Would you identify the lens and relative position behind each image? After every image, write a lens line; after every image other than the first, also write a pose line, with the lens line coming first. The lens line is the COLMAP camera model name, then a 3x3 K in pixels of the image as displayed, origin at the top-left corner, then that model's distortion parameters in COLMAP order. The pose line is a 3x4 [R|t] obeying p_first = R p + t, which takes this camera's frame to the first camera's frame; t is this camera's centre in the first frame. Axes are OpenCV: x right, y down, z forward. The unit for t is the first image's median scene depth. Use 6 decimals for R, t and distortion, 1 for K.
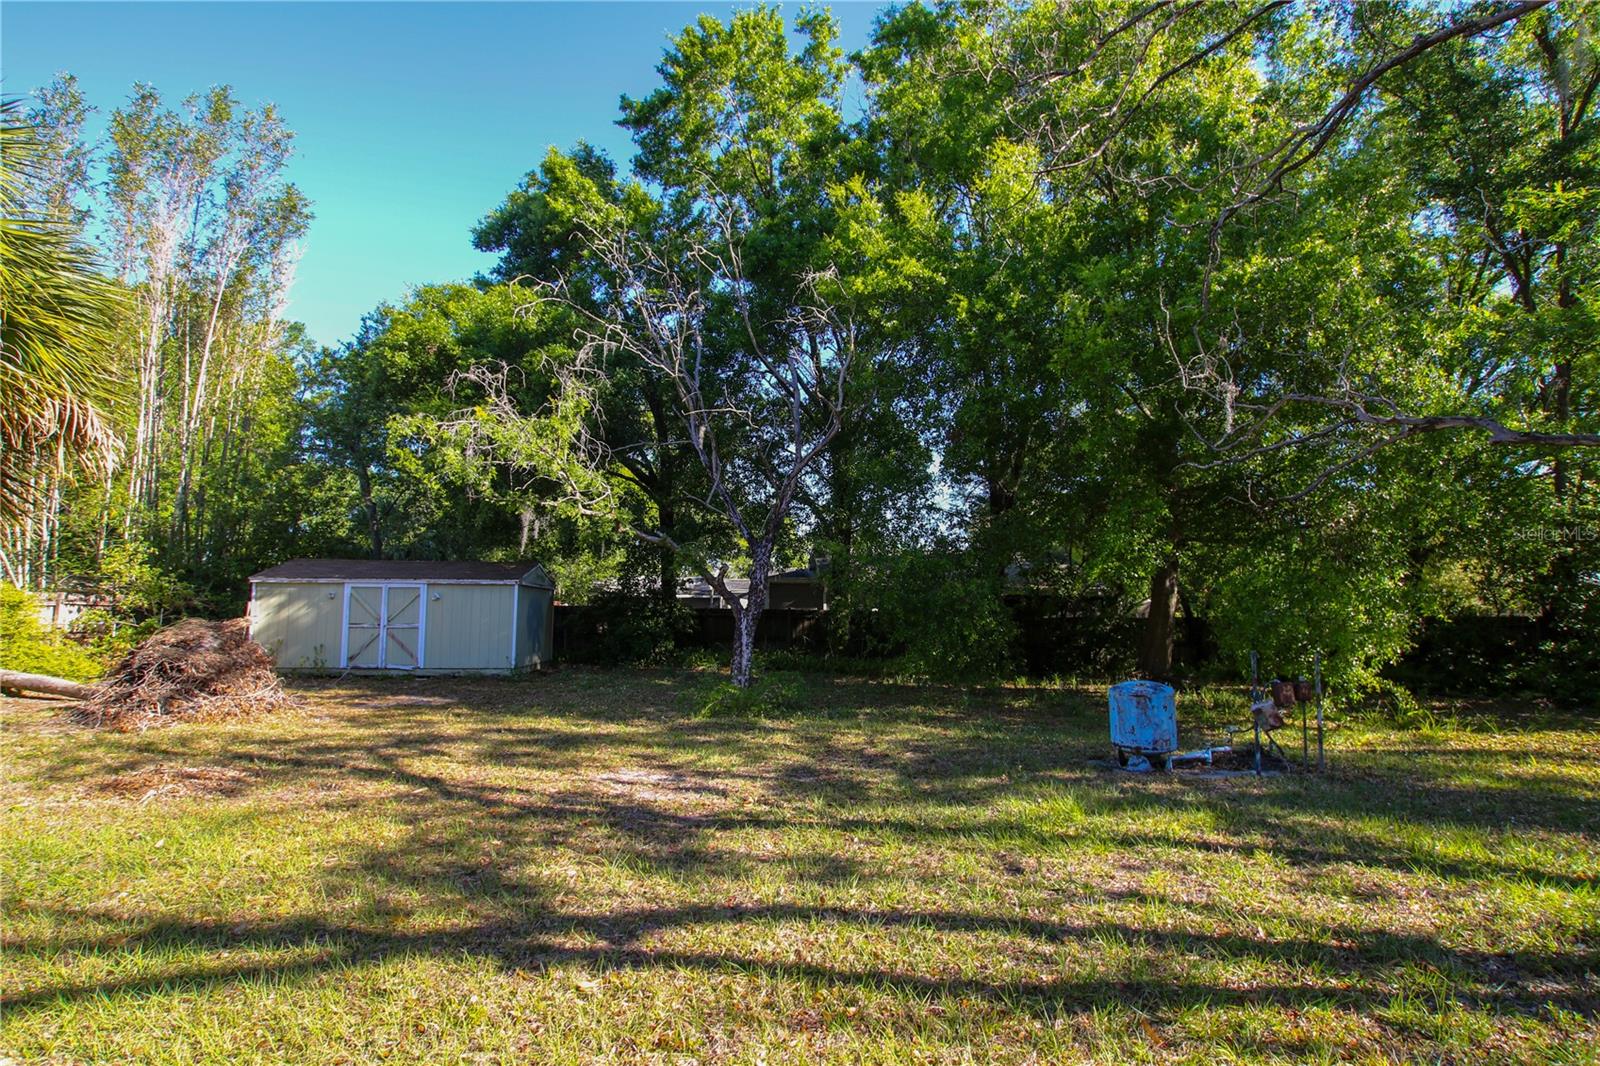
lens RADIAL K [[743.0, 0, 802.6], [0, 743.0, 530.5], [0, 0, 1]] dist [-0.029078, 0.004489]
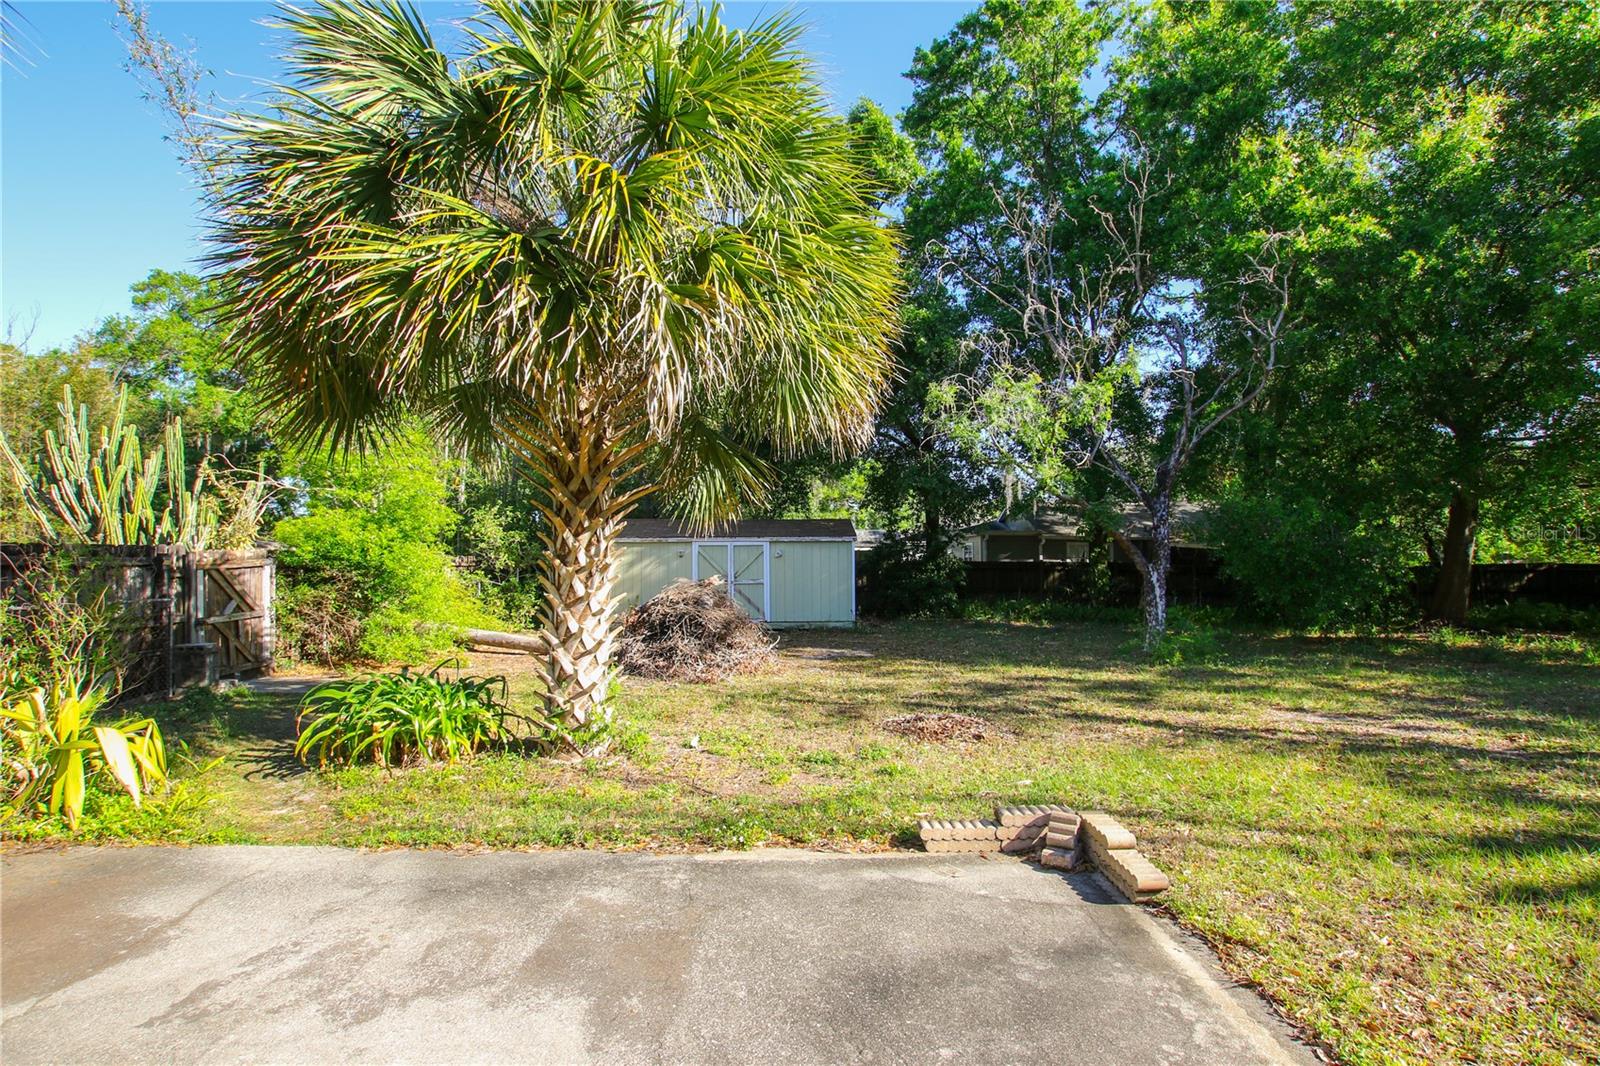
lens RADIAL K [[743.0, 0, 799.1], [0, 743.0, 535.1], [0, 0, 1]] dist [-0.029078, 0.004489]
pose [[0.998075, -0.011471, -0.060950, -0.511465], [0.015938, 0.997180, 0.073329, -0.017139], [0.059937, -0.074159, 0.995444, -0.061322]]
